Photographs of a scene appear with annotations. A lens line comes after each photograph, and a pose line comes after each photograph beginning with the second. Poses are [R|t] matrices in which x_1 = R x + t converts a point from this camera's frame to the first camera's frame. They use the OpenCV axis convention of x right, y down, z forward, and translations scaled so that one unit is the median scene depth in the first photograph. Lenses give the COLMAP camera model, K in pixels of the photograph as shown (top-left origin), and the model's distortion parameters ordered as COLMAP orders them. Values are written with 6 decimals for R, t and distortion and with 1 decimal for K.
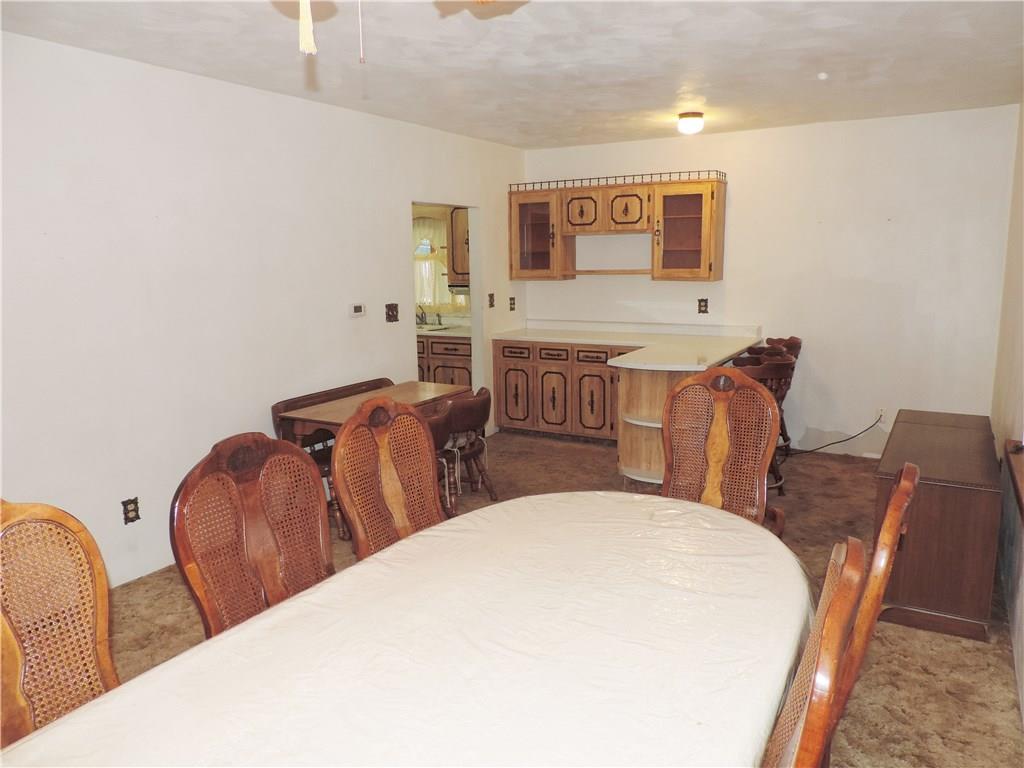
lens RADIAL K [[734.9, 0, 510.1], [0, 734.9, 380.1], [0, 0, 1]] dist [-0.014360, -0.003854]
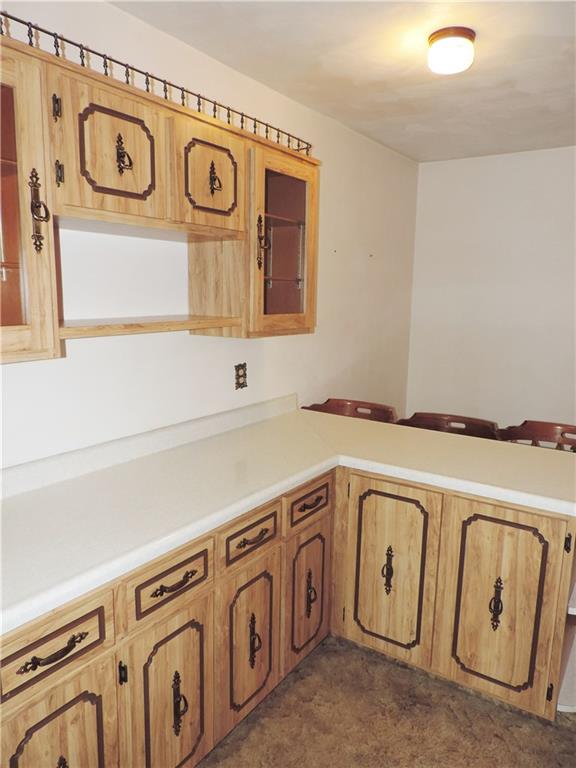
lens RADIAL K [[551.2, 0, 289.6], [0, 551.2, 383.7], [0, 0, 1]] dist [-0.014360, -0.003854]
pose [[0.061413, -0.151780, 0.986505, -0.173034], [0.147595, 0.978885, 0.141420, -0.154867], [-0.987139, 0.136918, 0.082518, 0.948065]]
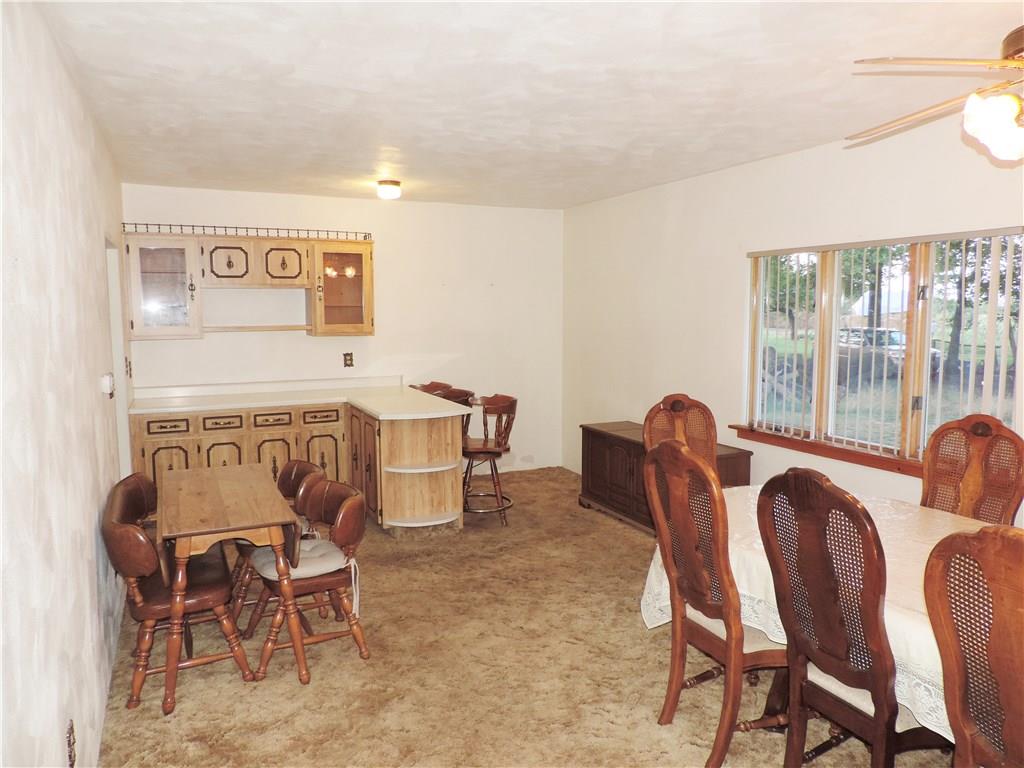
lens RADIAL K [[734.9, 0, 507.1], [0, 734.9, 386.2], [0, 0, 1]] dist [-0.014360, -0.003854]
pose [[0.572414, -0.074219, 0.816599, -0.470956], [0.131066, 0.991372, -0.001769, -0.033578], [-0.809422, 0.108041, 0.577203, 0.227369]]
